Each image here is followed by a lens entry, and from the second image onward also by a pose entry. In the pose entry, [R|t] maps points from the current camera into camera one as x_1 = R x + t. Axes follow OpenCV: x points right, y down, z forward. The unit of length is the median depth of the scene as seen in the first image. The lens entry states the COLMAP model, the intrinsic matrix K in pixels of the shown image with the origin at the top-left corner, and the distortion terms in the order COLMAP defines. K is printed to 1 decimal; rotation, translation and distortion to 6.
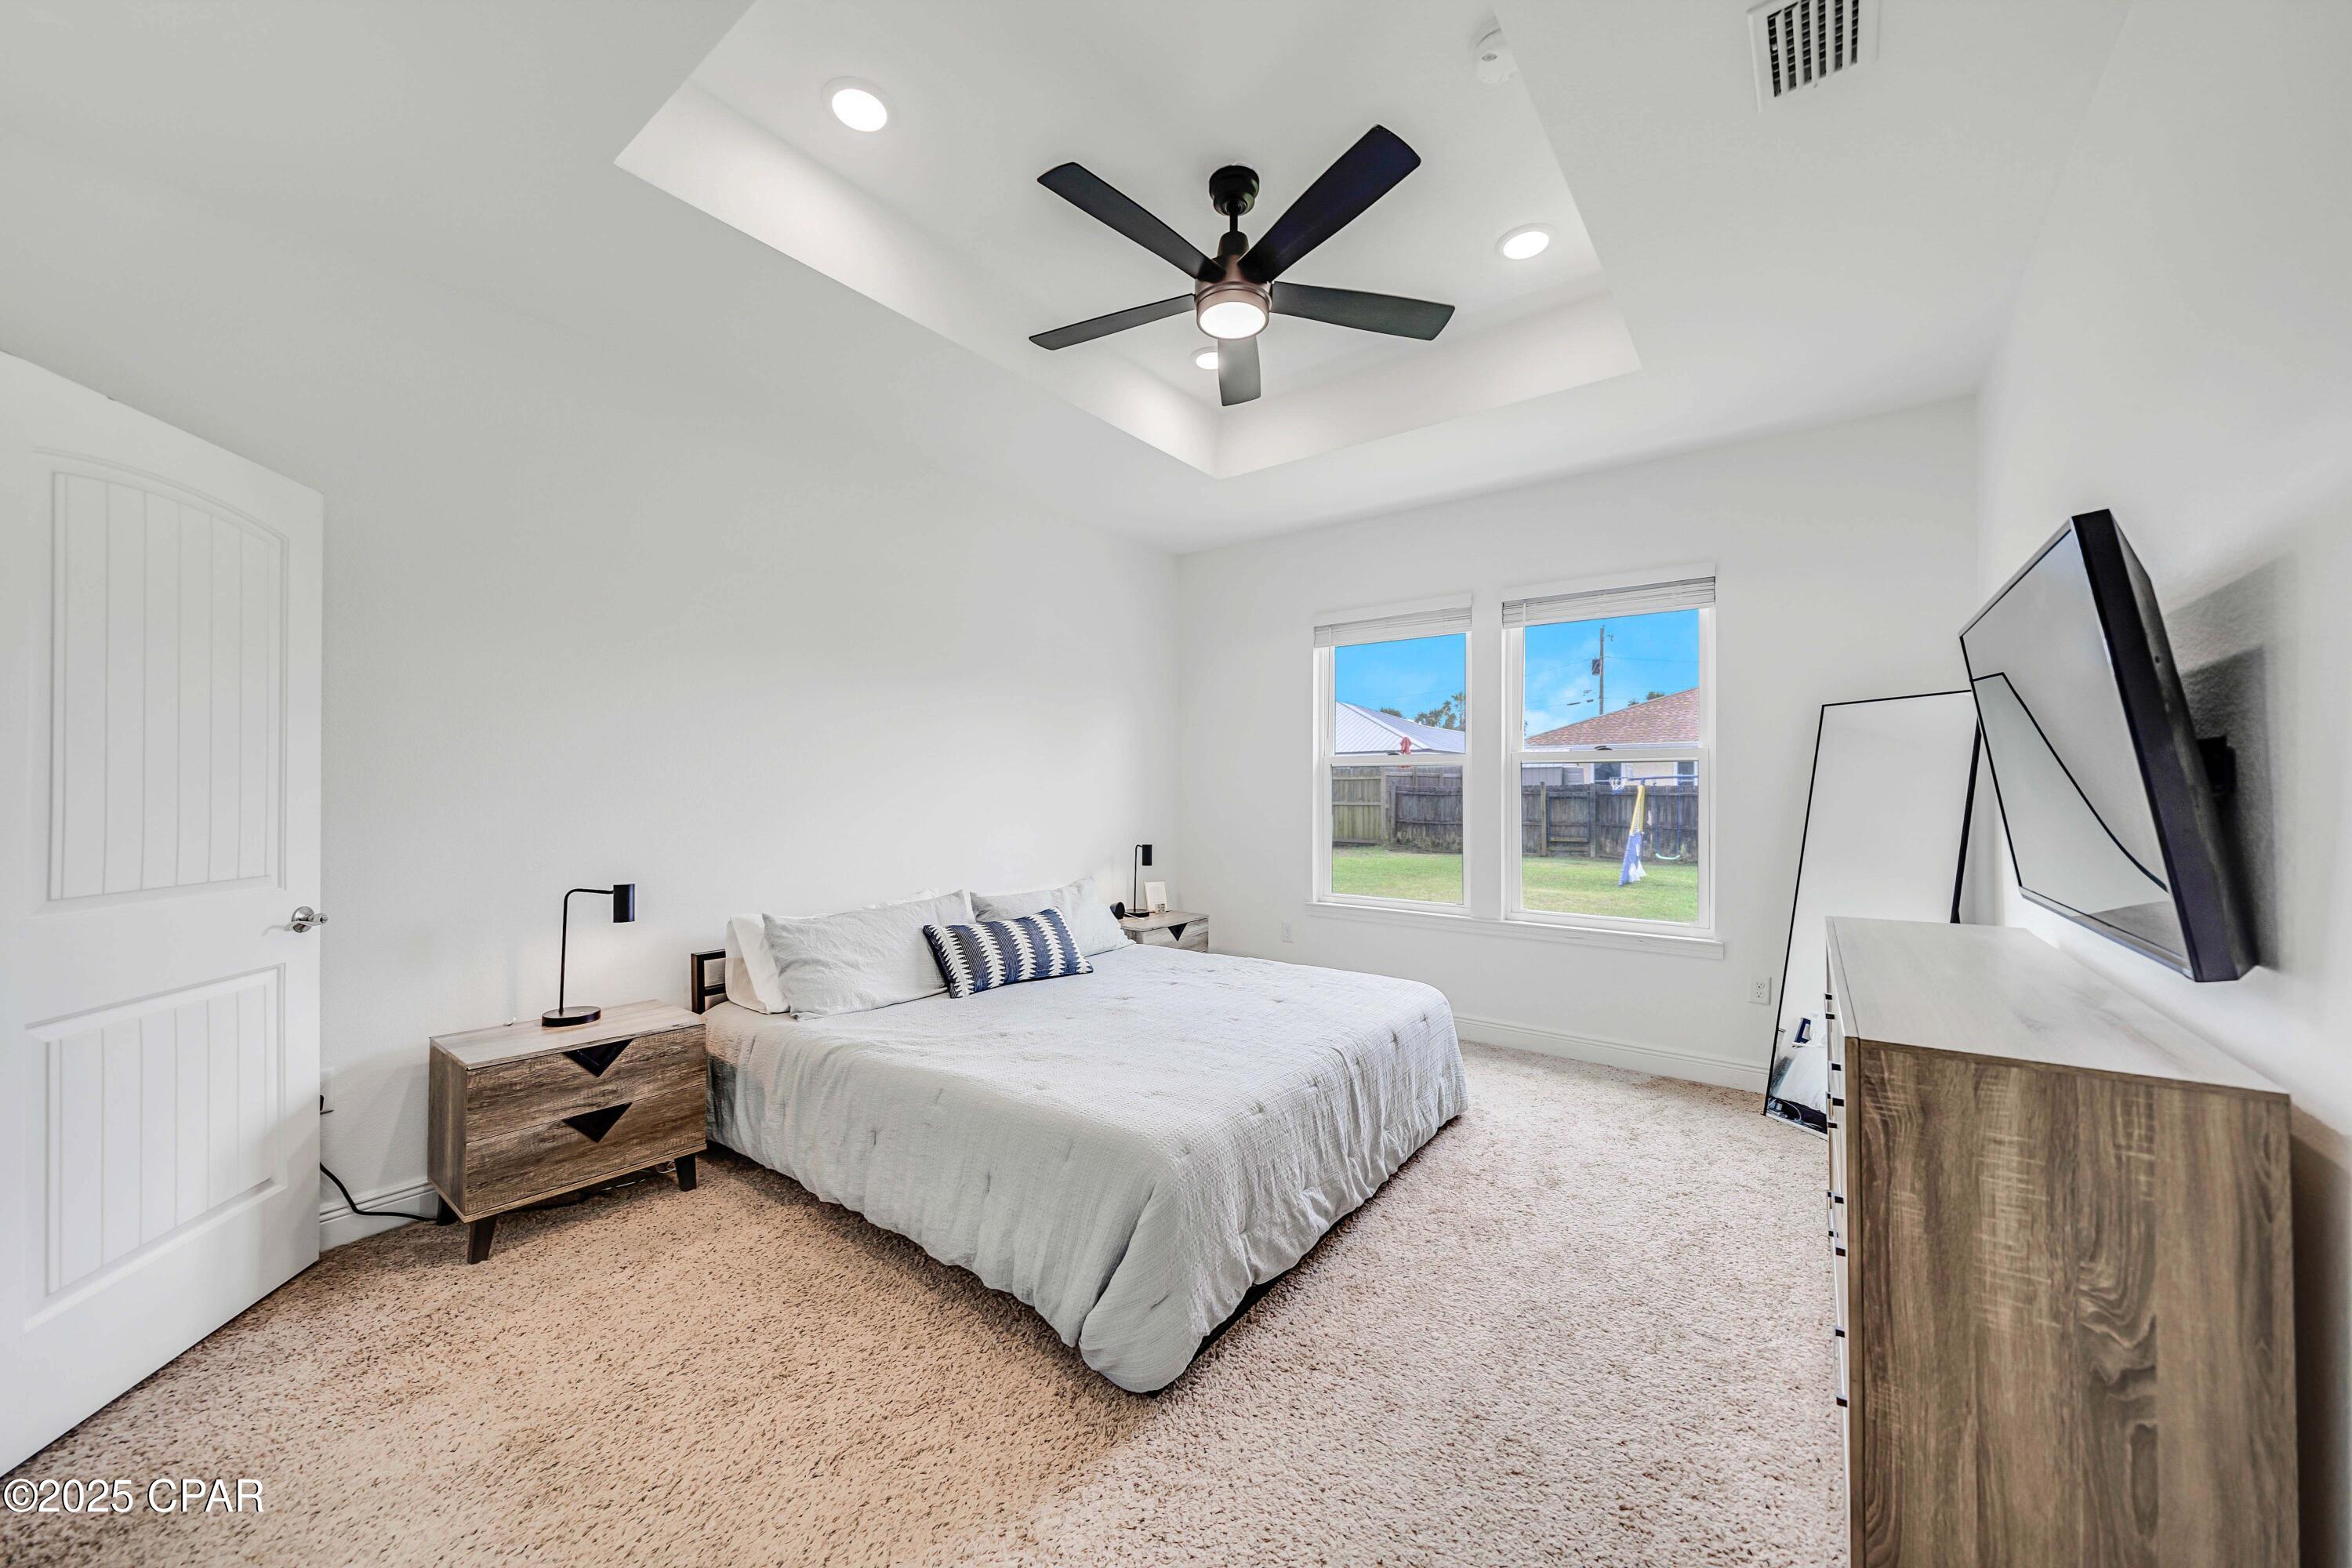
lens RADIAL K [[853.6, 0, 1180.0], [0, 853.6, 777.9], [0, 0, 1]] dist [0.000567, 0.000006]
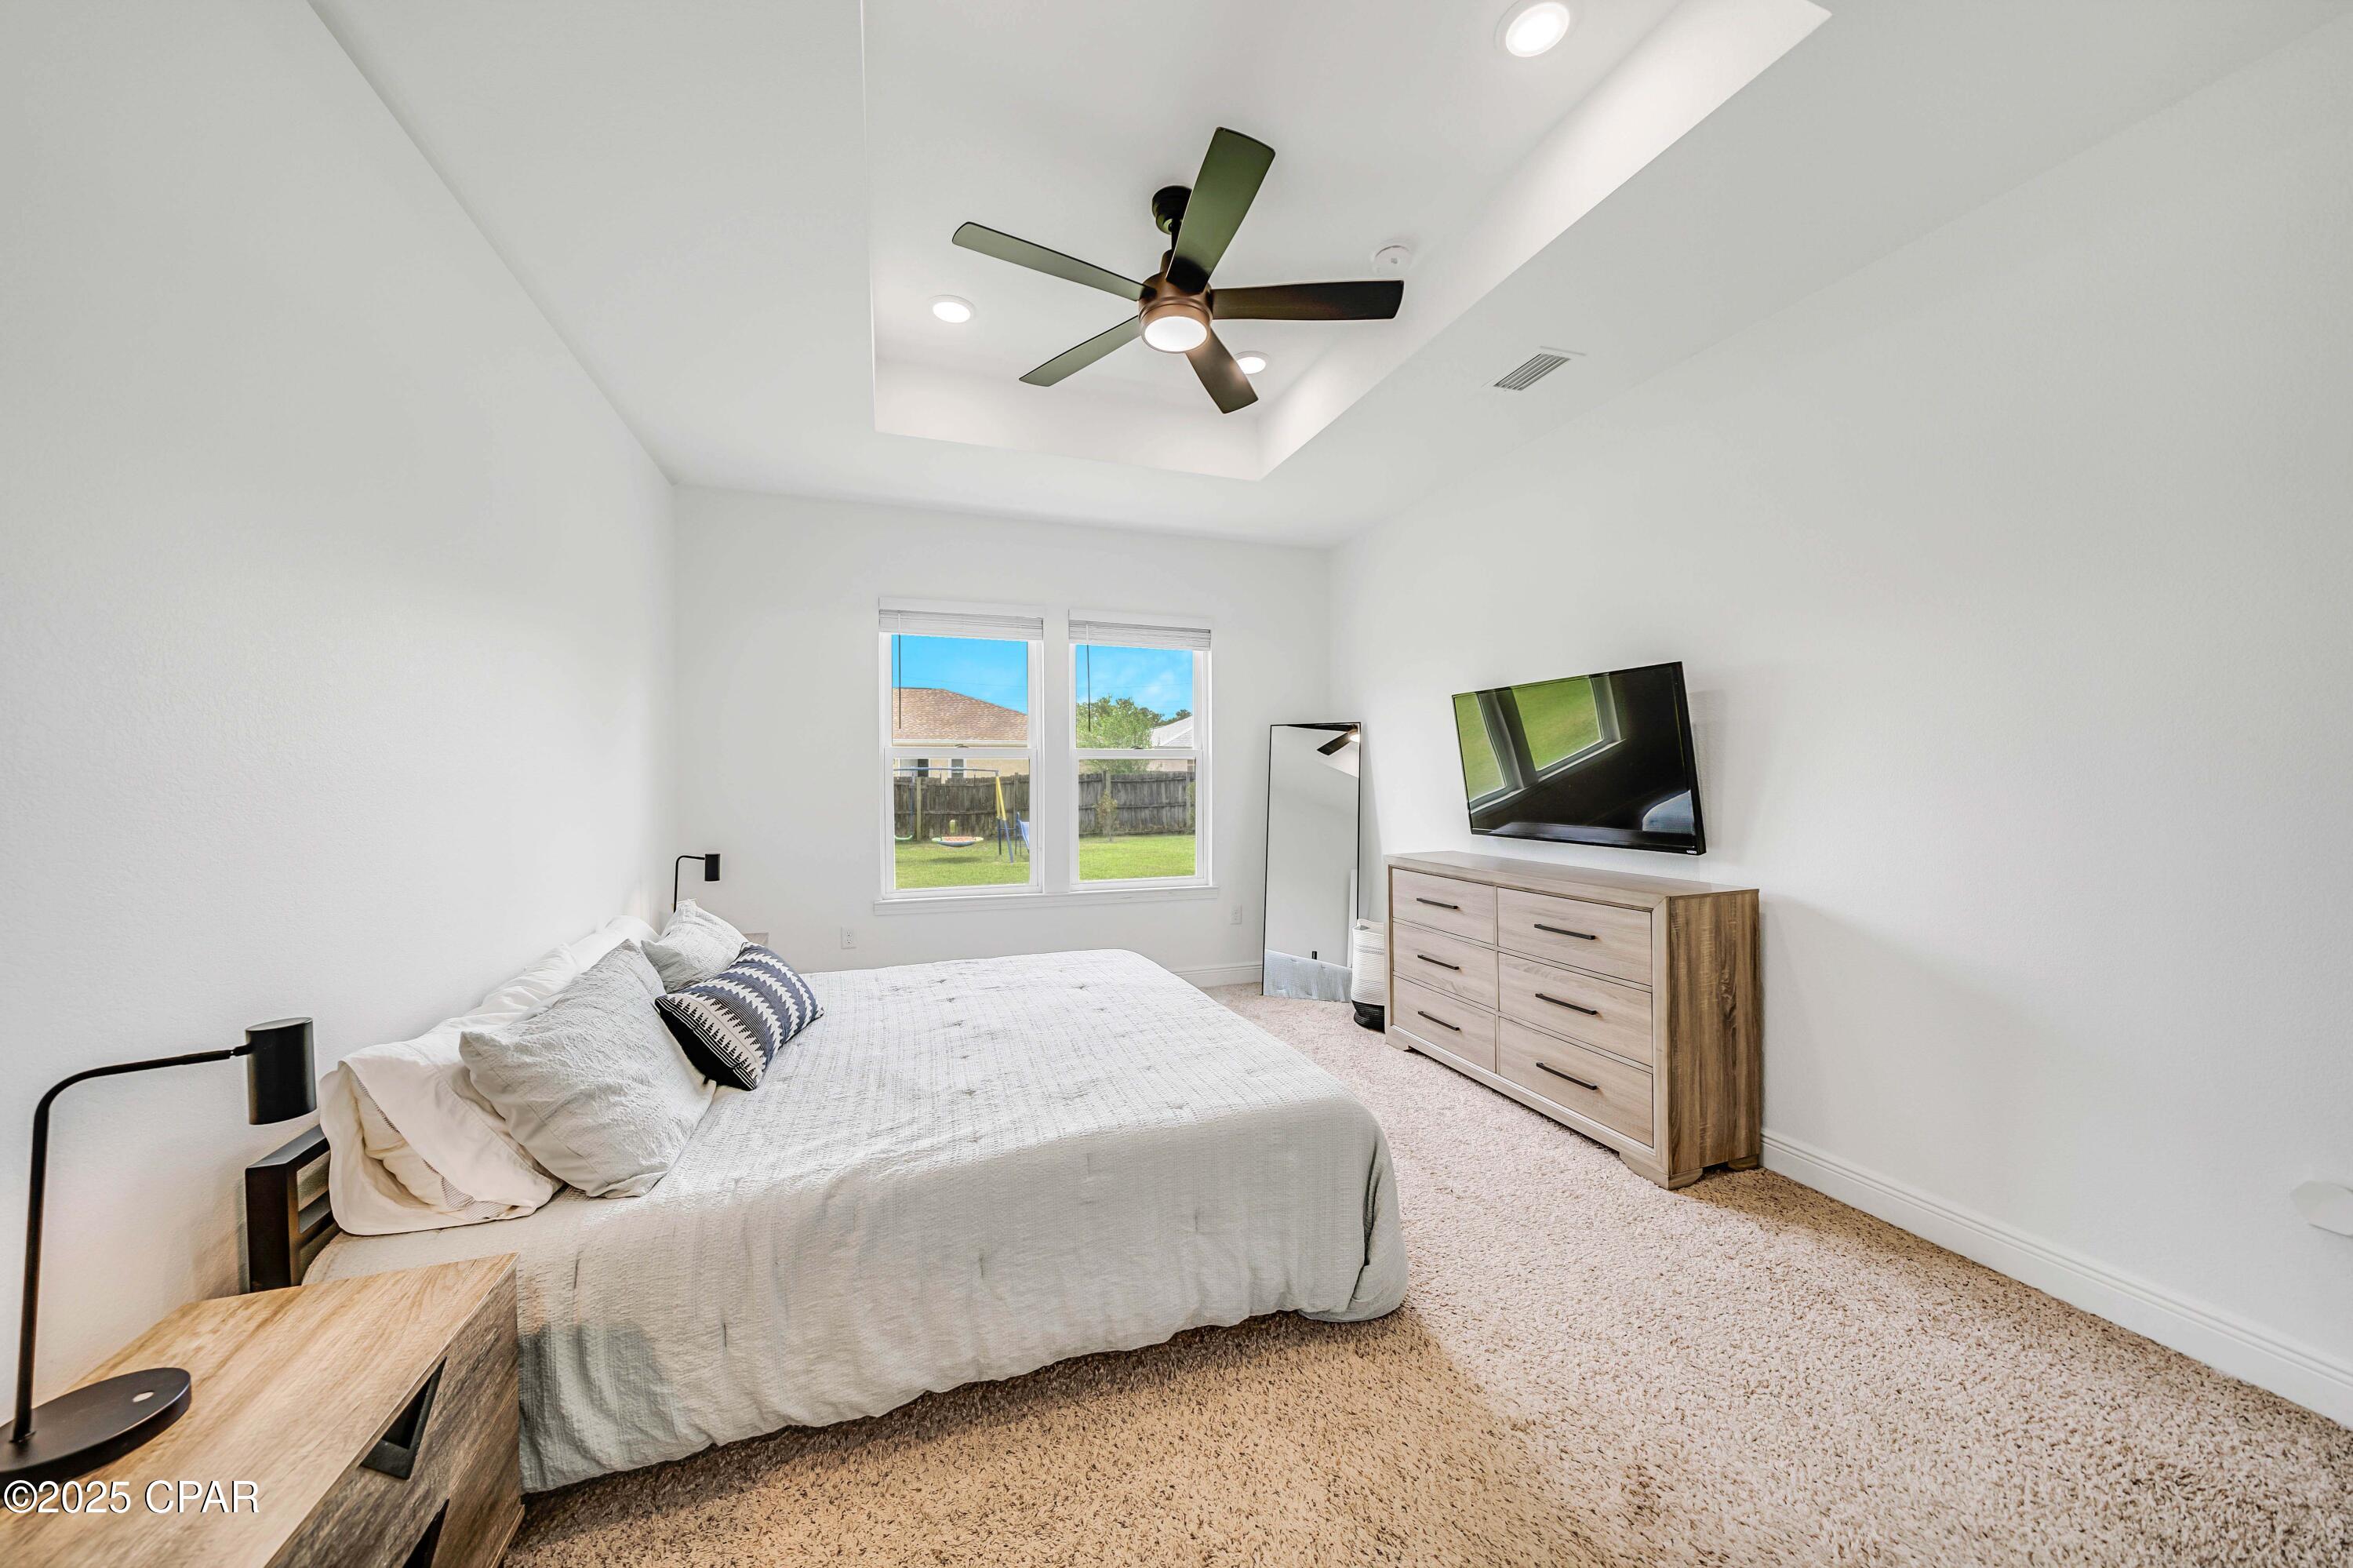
lens RADIAL K [[799.6, 0, 1174.4], [0, 799.6, 776.9], [0, 0, 1]] dist [-0.001834, -0.000523]
pose [[0.560138, -0.002557, 0.828395, -0.759257], [-0.004520, 0.999971, 0.006143, 0.002024], [-0.828387, -0.007185, 0.560110, 0.451728]]
